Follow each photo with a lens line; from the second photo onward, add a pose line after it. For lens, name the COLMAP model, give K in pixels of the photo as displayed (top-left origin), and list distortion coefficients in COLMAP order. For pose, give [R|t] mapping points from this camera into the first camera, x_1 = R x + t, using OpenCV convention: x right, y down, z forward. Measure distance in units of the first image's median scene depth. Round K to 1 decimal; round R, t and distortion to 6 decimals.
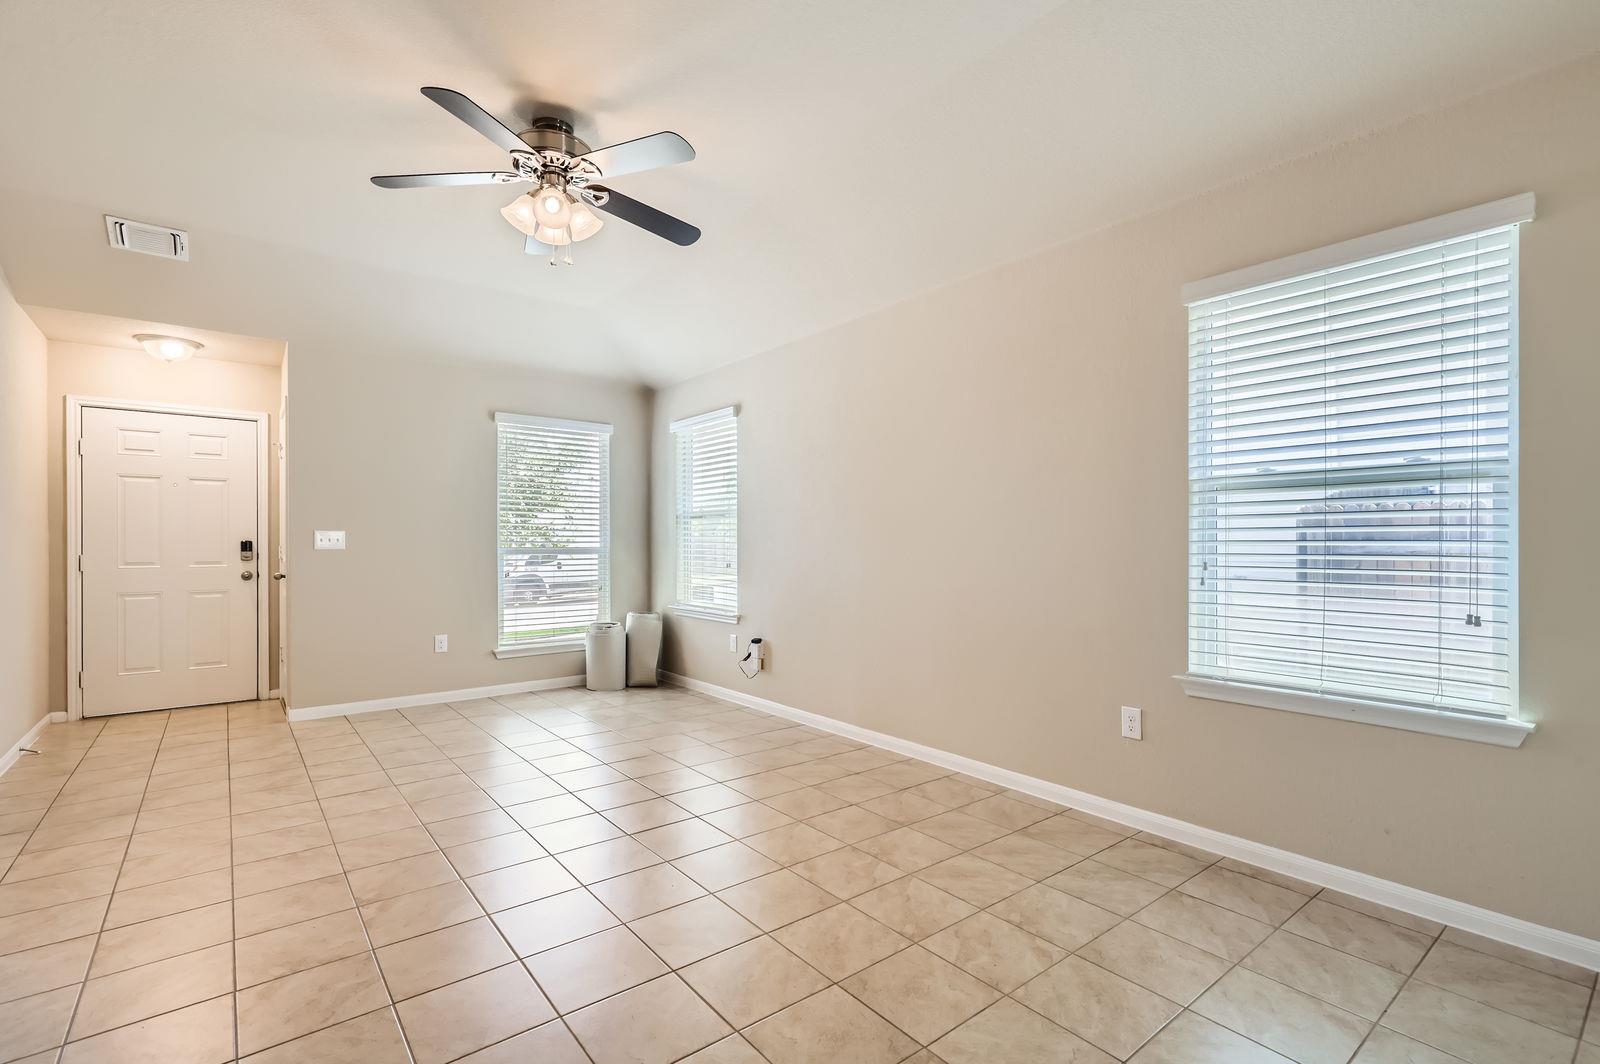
lens RADIAL K [[724.8, 0, 799.0], [0, 724.8, 542.0], [0, 0, 1]] dist [0.000145, -0.000118]
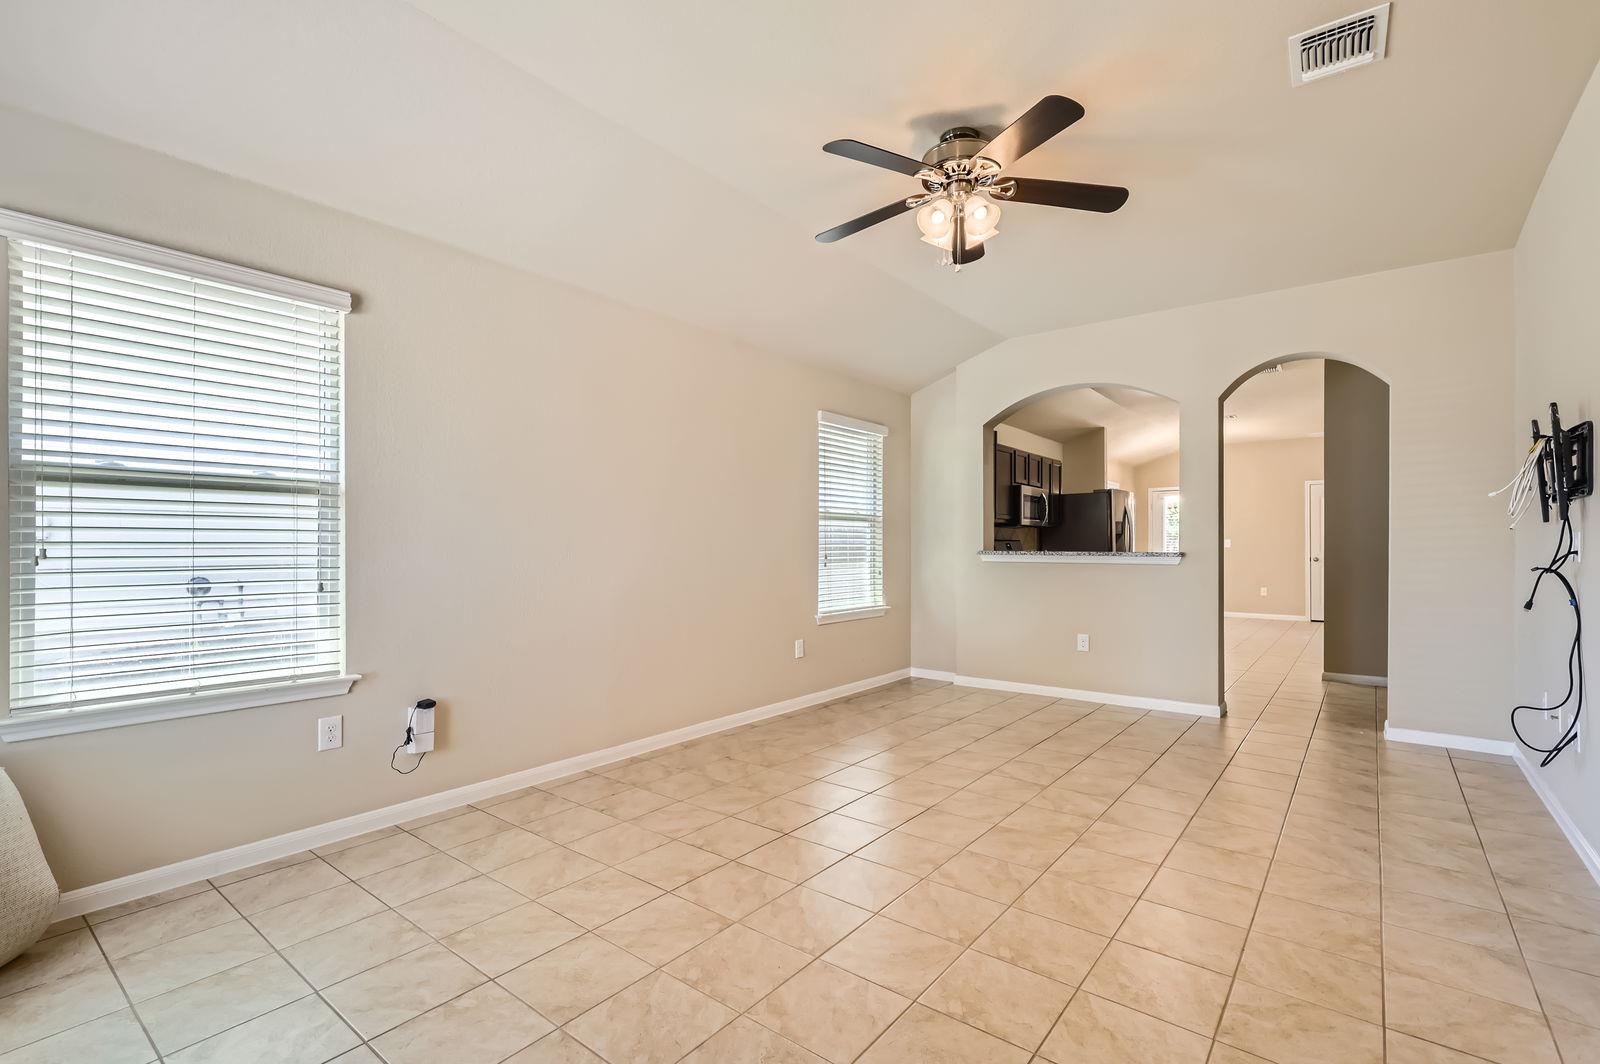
lens RADIAL K [[724.8, 0, 799.0], [0, 724.8, 542.0], [0, 0, 1]] dist [0.000145, -0.000118]
pose [[-0.231011, 0.010129, 0.972898, -1.157085], [0.004376, 0.999947, -0.009372, 0.010310], [-0.972941, 0.002092, -0.231043, 1.326319]]
